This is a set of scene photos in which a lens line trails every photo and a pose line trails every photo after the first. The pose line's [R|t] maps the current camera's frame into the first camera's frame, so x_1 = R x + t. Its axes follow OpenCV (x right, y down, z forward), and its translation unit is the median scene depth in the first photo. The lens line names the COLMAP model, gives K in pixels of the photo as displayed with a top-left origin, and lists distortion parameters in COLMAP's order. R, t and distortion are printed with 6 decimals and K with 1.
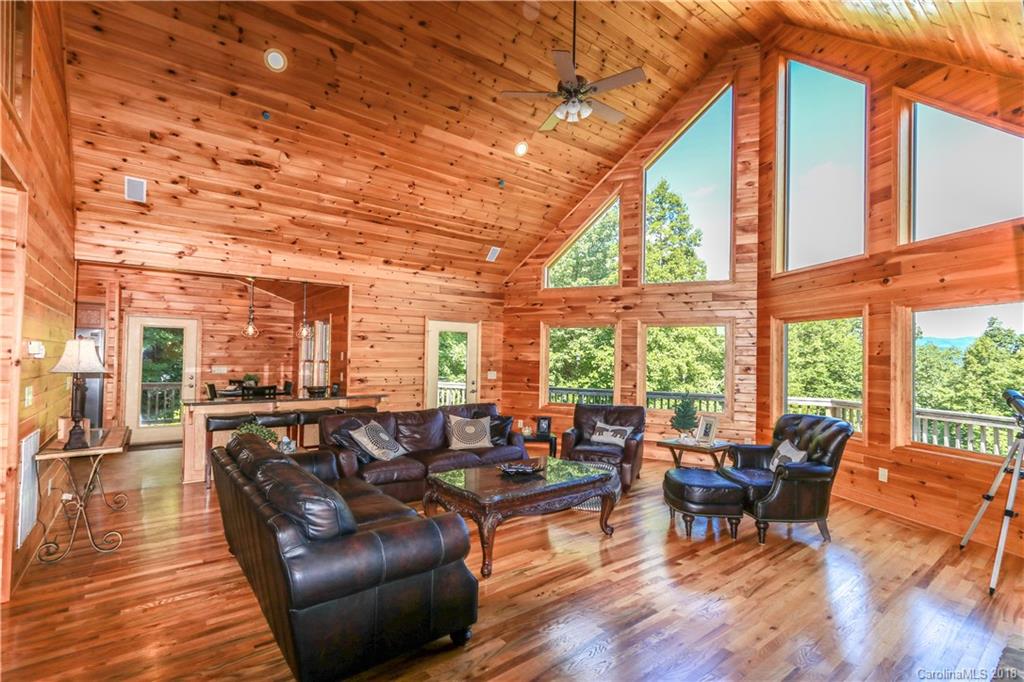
lens RADIAL K [[481.5, 0, 509.3], [0, 481.5, 349.1], [0, 0, 1]] dist [0.004051, 0.001573]
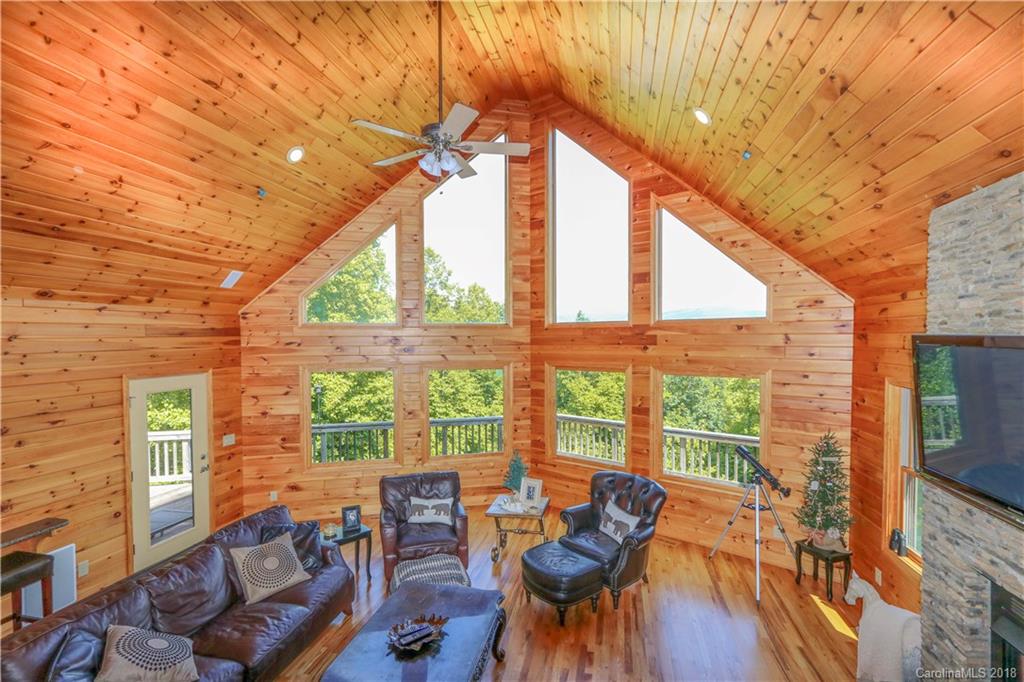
lens RADIAL K [[481.5, 0, 514.0], [0, 481.5, 347.5], [0, 0, 1]] dist [0.004051, 0.001573]
pose [[0.767564, -0.036384, 0.639939, -0.200908], [0.002191, 0.998531, 0.054144, -0.151289], [-0.640969, -0.040157, 0.766516, 0.188044]]
